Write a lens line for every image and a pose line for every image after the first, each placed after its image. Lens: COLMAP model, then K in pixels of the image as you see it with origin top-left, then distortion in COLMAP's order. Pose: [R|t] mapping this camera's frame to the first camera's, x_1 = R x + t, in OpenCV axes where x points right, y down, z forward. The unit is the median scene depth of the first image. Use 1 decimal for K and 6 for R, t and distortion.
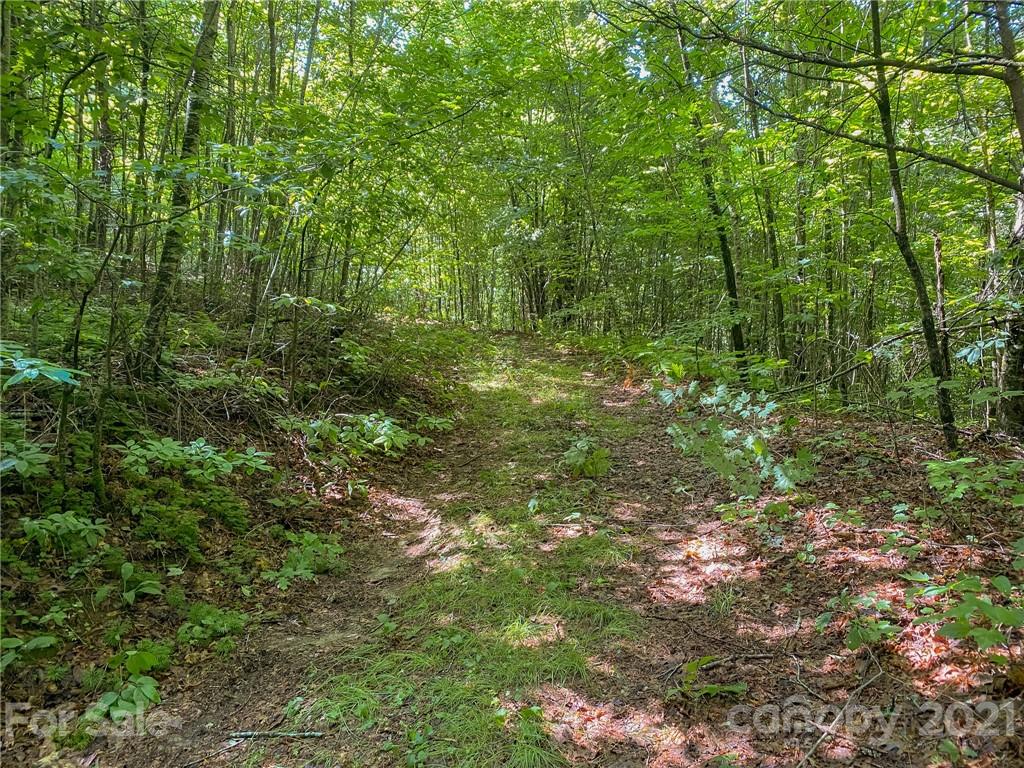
lens RADIAL K [[768.9, 0, 512.0], [0, 768.9, 384.0], [0, 0, 1]] dist [-0.018450, 0.003954]
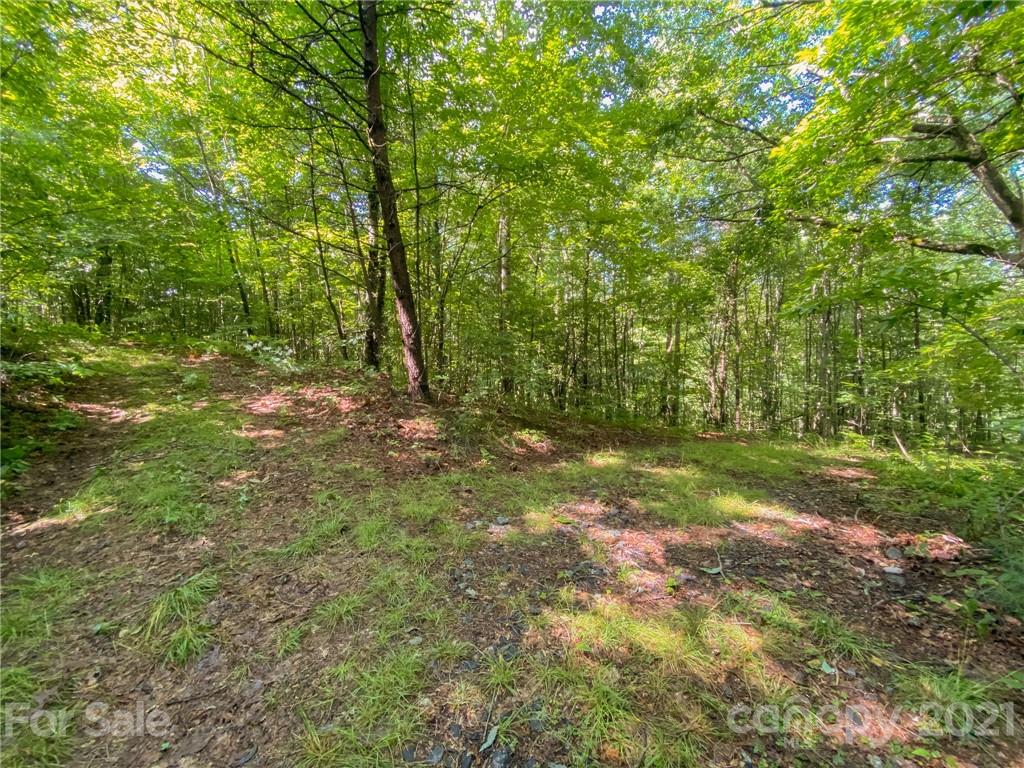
lens RADIAL K [[407.1, 0, 512.0], [0, 407.1, 384.0], [0, 0, 1]] dist [0.001066, -0.000070]
pose [[0.620135, -0.050584, 0.782863, -0.223964], [0.033518, 0.998716, 0.037980, 0.077040], [-0.783779, 0.002687, 0.621034, -0.393237]]
